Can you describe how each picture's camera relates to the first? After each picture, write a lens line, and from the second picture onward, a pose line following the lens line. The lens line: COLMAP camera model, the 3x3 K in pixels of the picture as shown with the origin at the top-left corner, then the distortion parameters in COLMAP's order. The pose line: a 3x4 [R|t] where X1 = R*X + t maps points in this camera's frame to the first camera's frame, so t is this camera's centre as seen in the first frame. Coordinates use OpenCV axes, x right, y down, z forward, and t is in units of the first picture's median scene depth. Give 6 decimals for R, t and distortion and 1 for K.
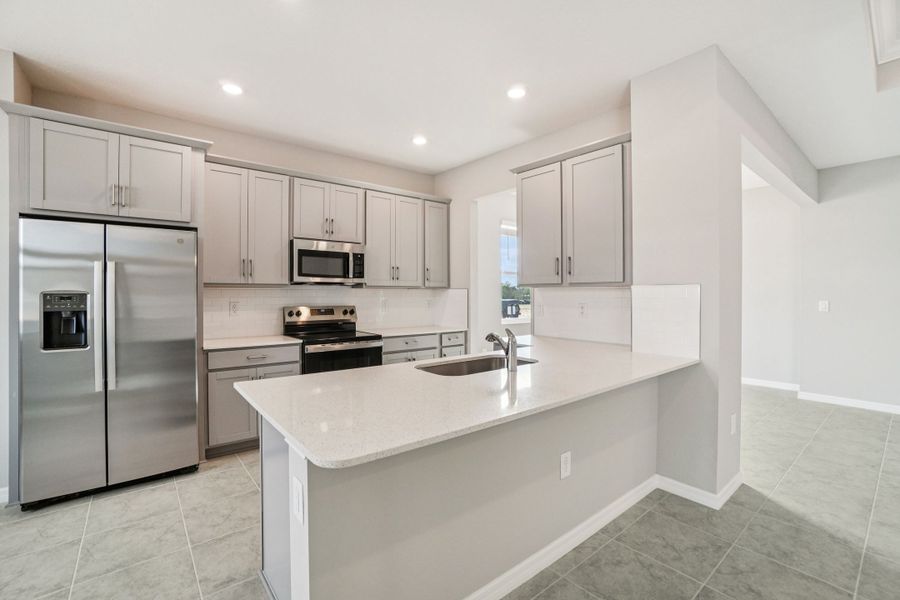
lens RADIAL K [[397.2, 0, 448.7], [0, 397.2, 294.0], [0, 0, 1]] dist [-0.061505, 0.022806]
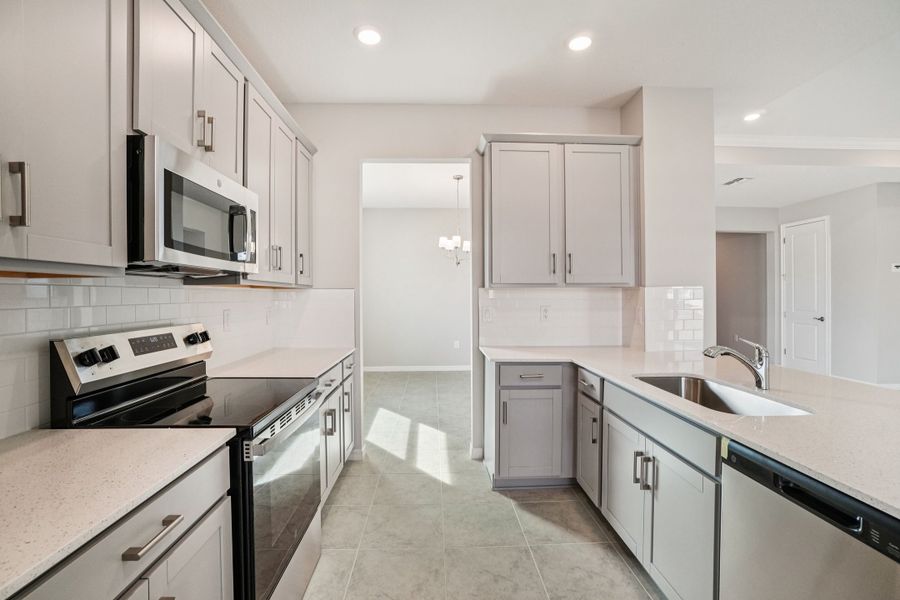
lens RADIAL K [[397.2, 0, 448.7], [0, 397.2, 294.0], [0, 0, 1]] dist [-0.061505, 0.022806]
pose [[0.601823, -0.001189, 0.798629, -0.567544], [0.003080, 0.999995, -0.000833, -0.004312], [-0.798624, 0.002961, 0.601823, 0.681086]]
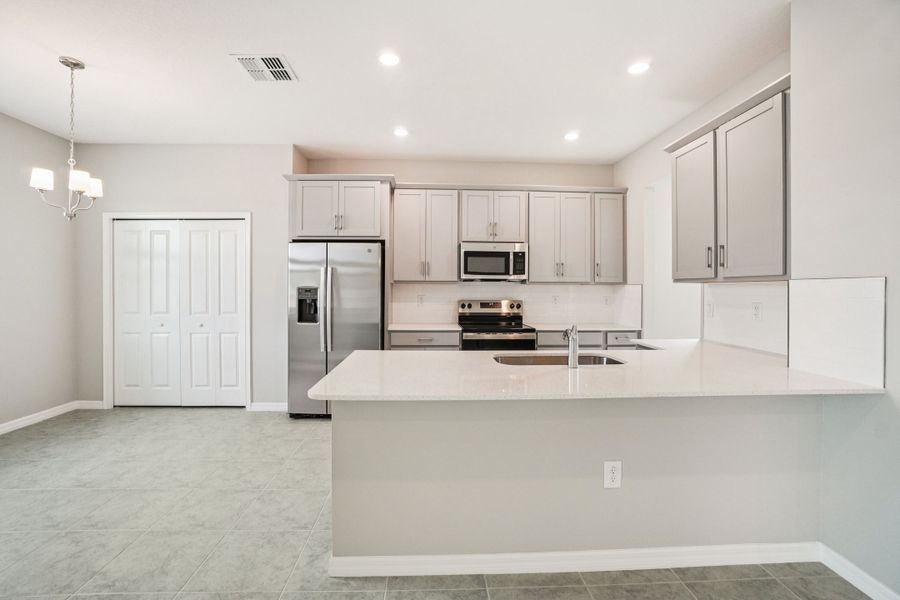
lens RADIAL K [[397.2, 0, 448.7], [0, 397.2, 294.0], [0, 0, 1]] dist [-0.061505, 0.022806]
pose [[0.804568, 0.011705, -0.593745, 0.319475], [-0.005371, 0.999908, 0.012434, -0.000475], [0.593836, -0.006815, 0.804557, 0.019007]]
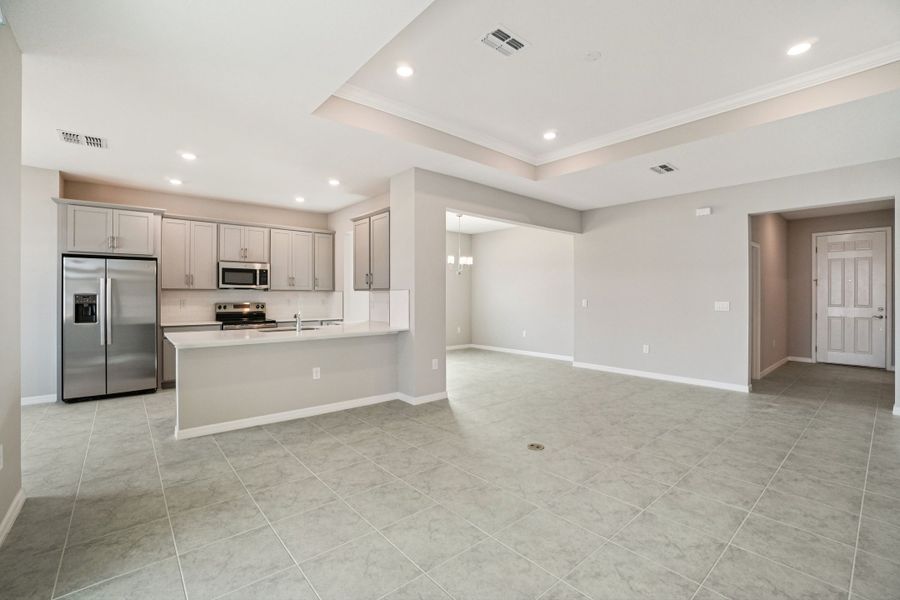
lens RADIAL K [[397.2, 0, 448.7], [0, 397.2, 294.0], [0, 0, 1]] dist [-0.061505, 0.022806]
pose [[0.999834, -0.000556, 0.018231, 0.599464], [0.000631, 0.999991, -0.004130, 0.003228], [-0.018228, 0.004141, 0.999825, -0.725833]]
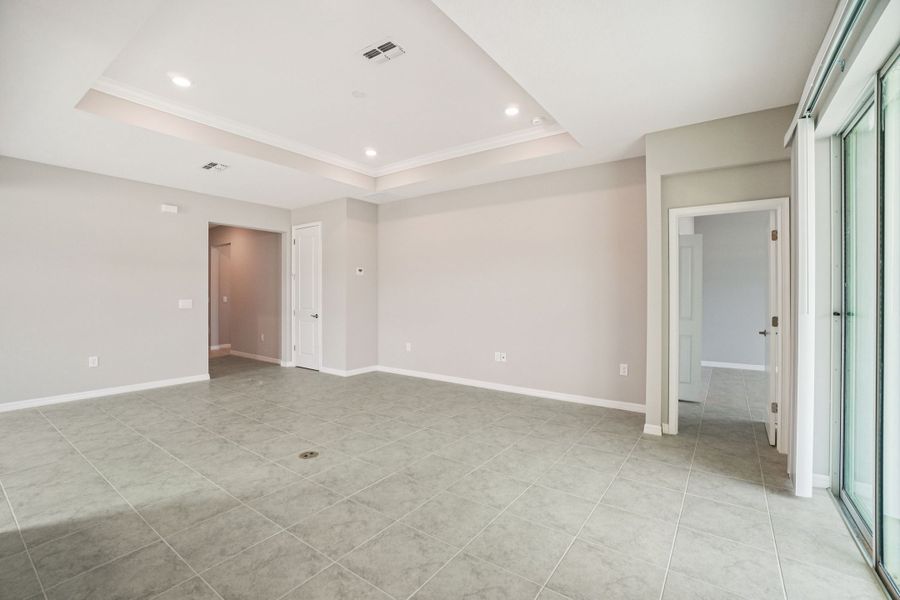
lens RADIAL K [[397.2, 0, 448.7], [0, 397.2, 294.0], [0, 0, 1]] dist [-0.061505, 0.022806]
pose [[-0.253950, -0.002792, 0.967213, -0.177839], [-0.000781, 0.999996, 0.002681, -0.001166], [-0.967217, -0.000074, -0.253951, 0.214669]]
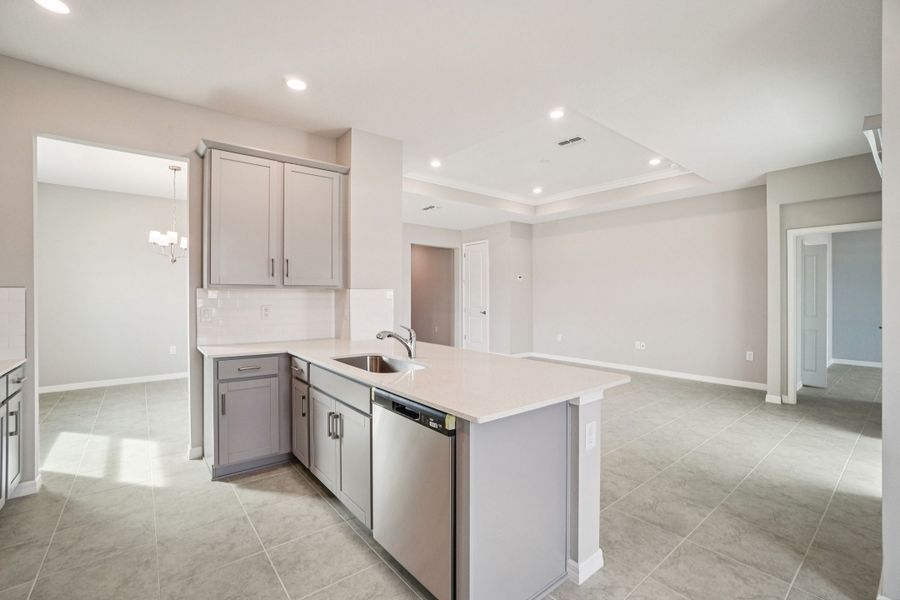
lens RADIAL K [[397.2, 0, 448.7], [0, 397.2, 294.0], [0, 0, 1]] dist [-0.061505, 0.022806]
pose [[0.009797, 0.000526, 0.999952, -0.704705], [0.001250, 0.999999, -0.000538, -0.004522], [-0.999951, 0.001255, 0.009796, 0.571588]]
